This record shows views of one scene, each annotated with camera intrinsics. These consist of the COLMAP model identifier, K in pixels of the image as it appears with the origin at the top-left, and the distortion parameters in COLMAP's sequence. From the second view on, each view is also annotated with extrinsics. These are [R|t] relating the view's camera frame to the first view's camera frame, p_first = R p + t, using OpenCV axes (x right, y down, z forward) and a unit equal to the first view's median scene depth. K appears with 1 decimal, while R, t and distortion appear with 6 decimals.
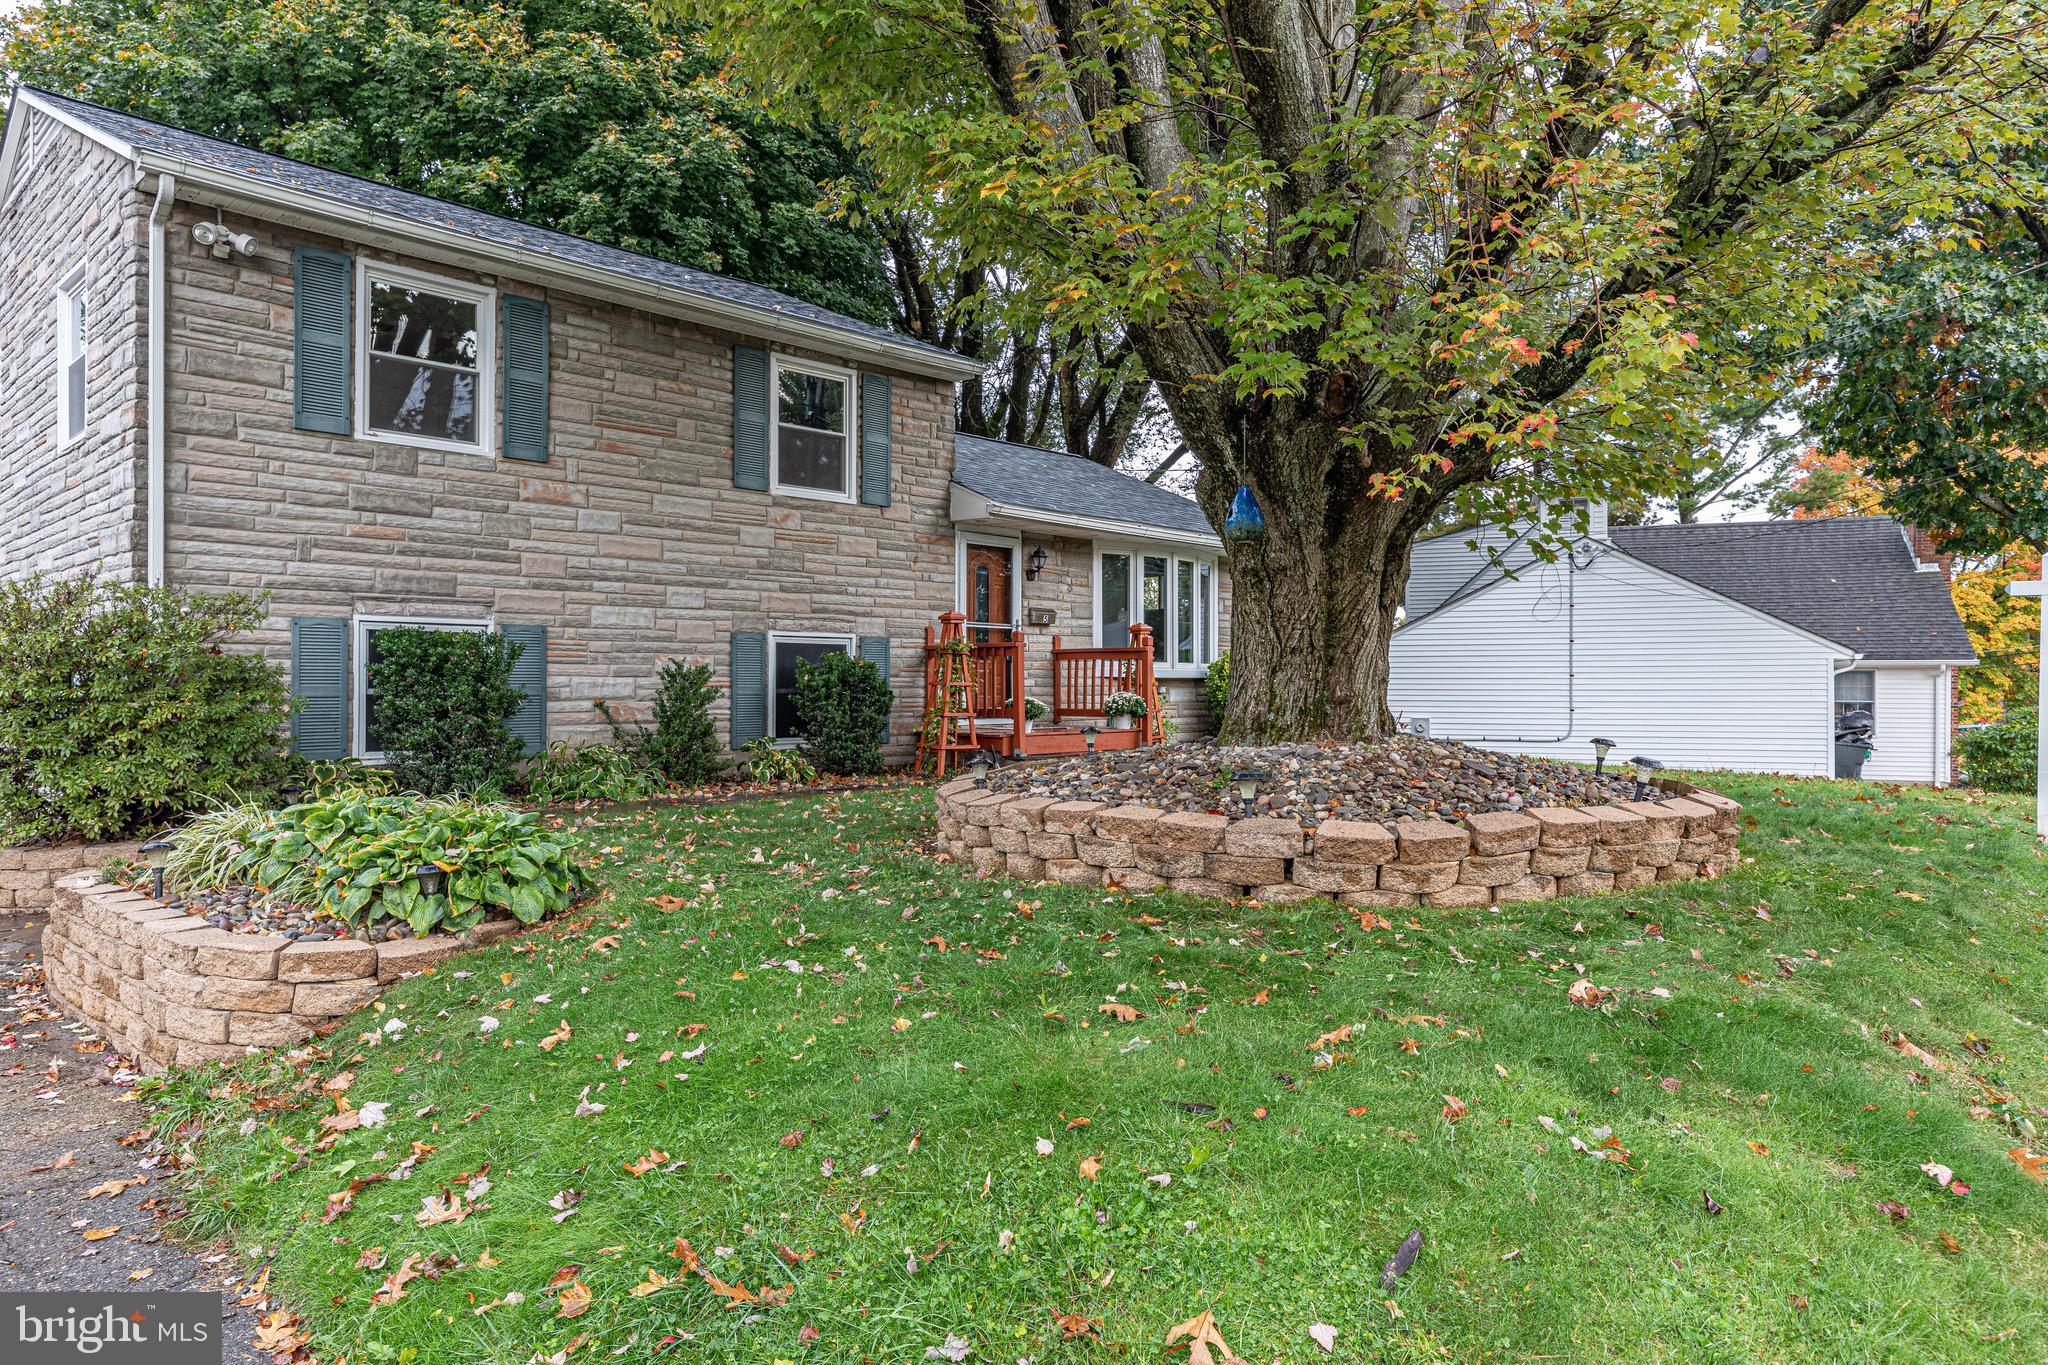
lens RADIAL K [[1264.0, 0, 1022.1], [0, 1264.0, 685.6], [0, 0, 1]] dist [-0.003449, -0.000148]
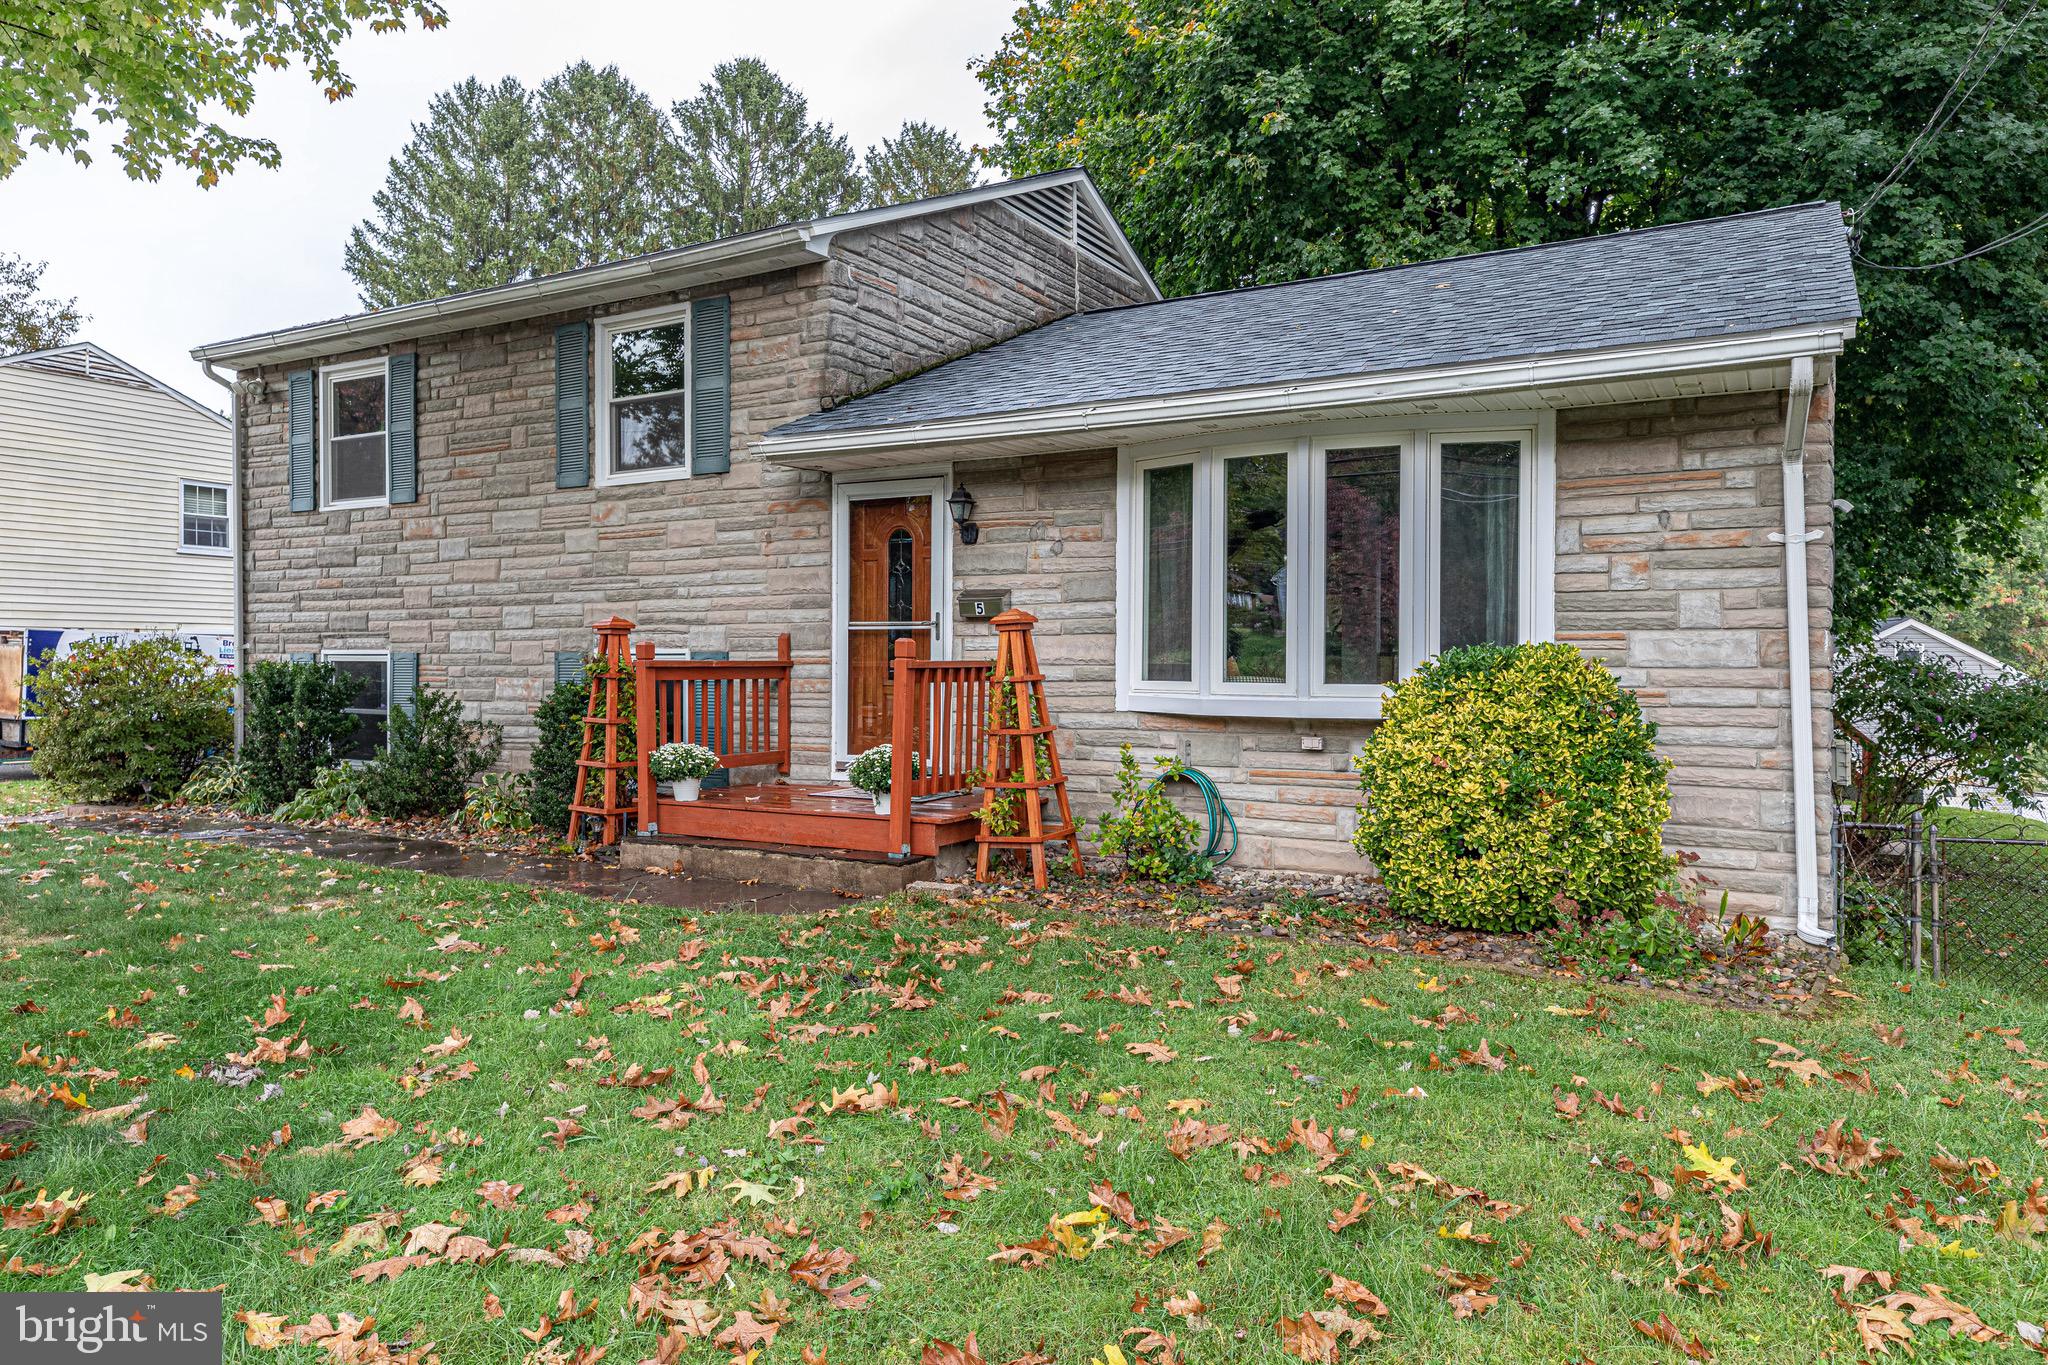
lens RADIAL K [[1361.2, 0, 1019.9], [0, 1361.2, 674.9], [0, 0, 1]] dist [0.002001, 0.000284]
pose [[0.232591, 0.015436, -0.972452, 0.782303], [0.003216, 0.999856, 0.016640, -0.041250], [0.972569, -0.006998, 0.232508, 1.095506]]
